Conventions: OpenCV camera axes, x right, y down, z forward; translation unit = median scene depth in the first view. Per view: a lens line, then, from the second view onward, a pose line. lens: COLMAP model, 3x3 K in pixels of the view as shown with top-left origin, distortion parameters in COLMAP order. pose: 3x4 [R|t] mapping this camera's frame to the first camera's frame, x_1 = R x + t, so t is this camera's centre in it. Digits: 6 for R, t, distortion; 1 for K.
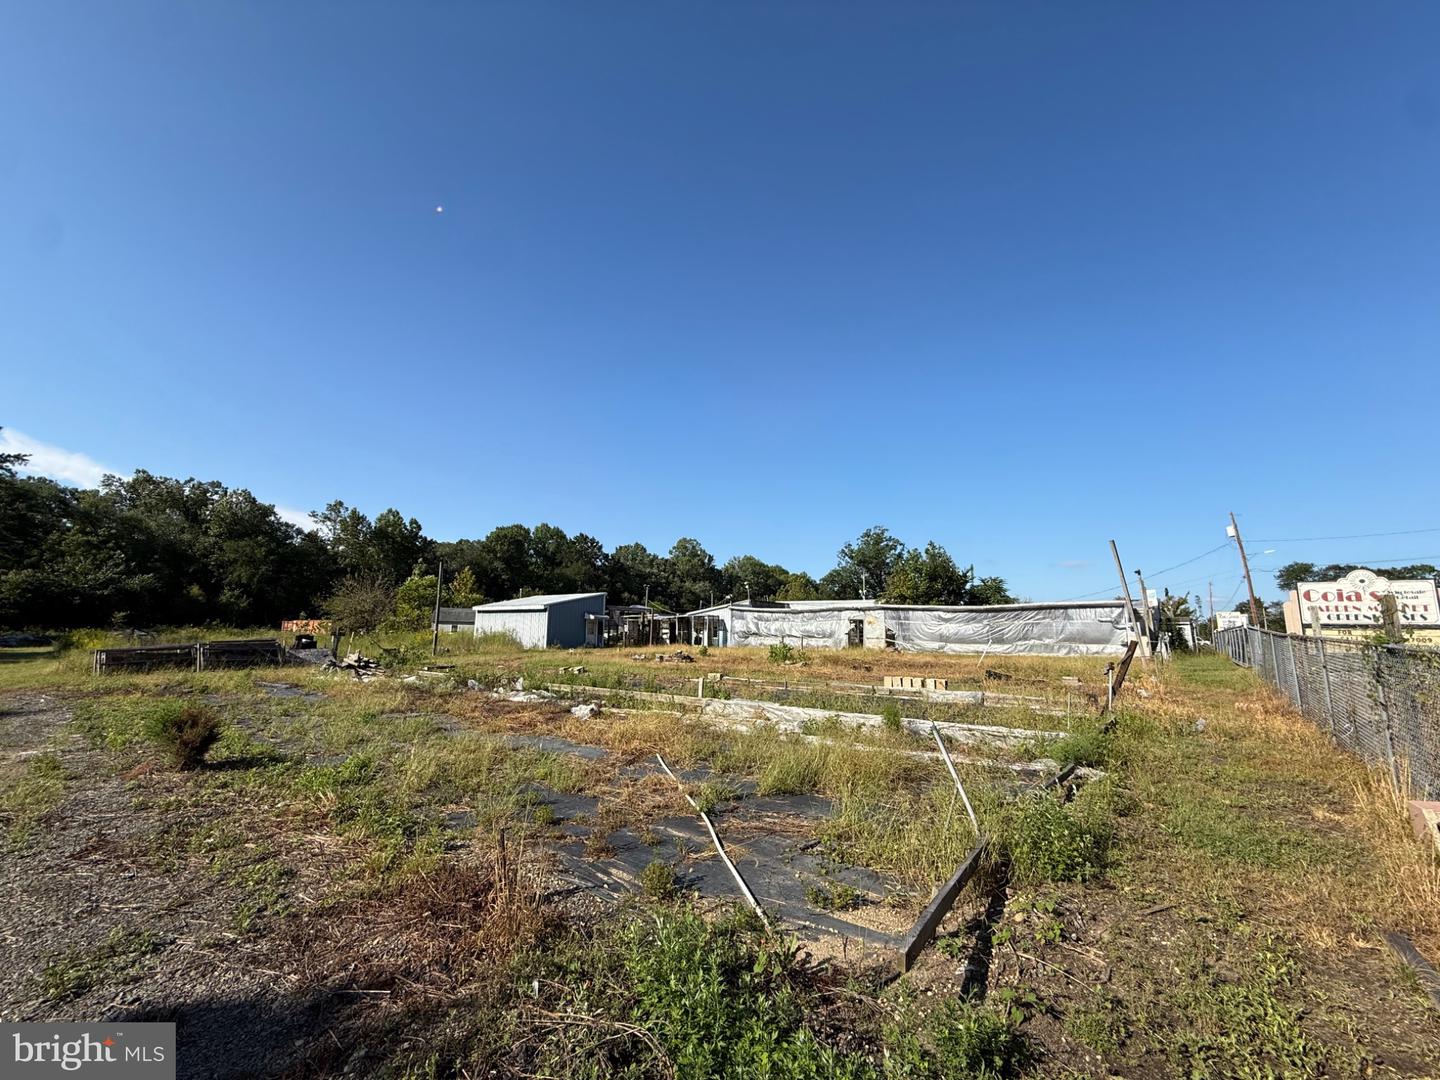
lens RADIAL K [[572.2, 0, 711.7], [0, 572.2, 538.5], [0, 0, 1]] dist [0.000014, 0.000378]
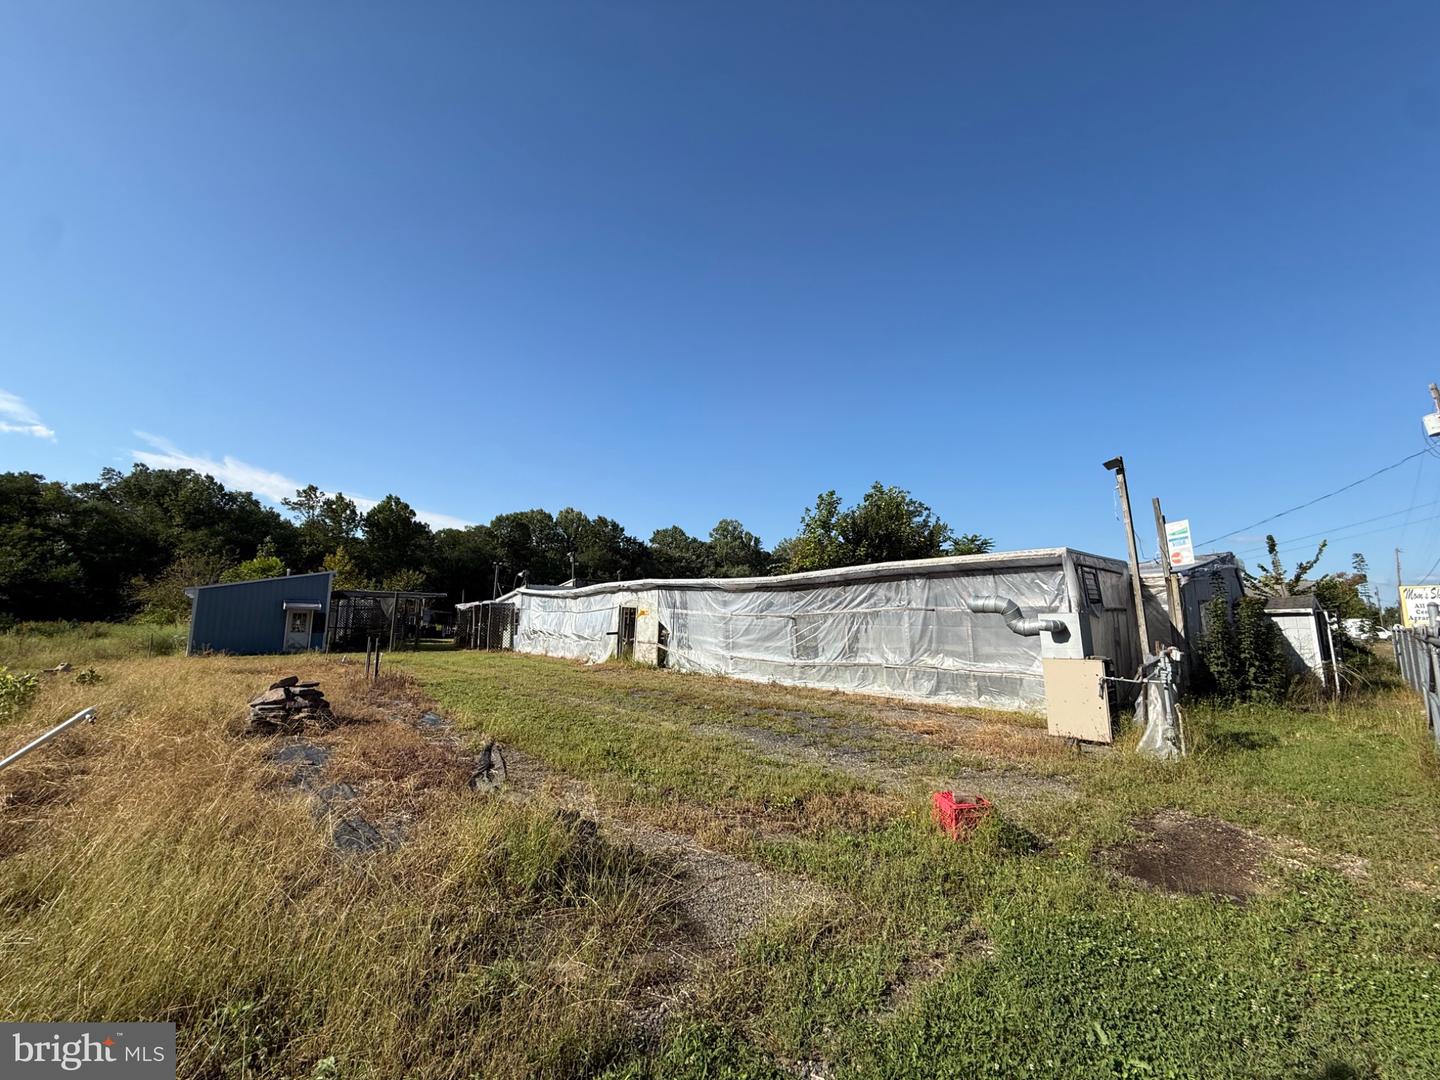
lens RADIAL K [[572.2, 0, 694.6], [0, 572.2, 536.4], [0, 0, 1]] dist [0.000014, 0.000378]
pose [[0.979666, -0.027353, -0.198764, 0.141858], [0.030518, 0.999451, 0.012875, 0.022321], [0.198303, -0.018679, 0.979963, 0.154833]]
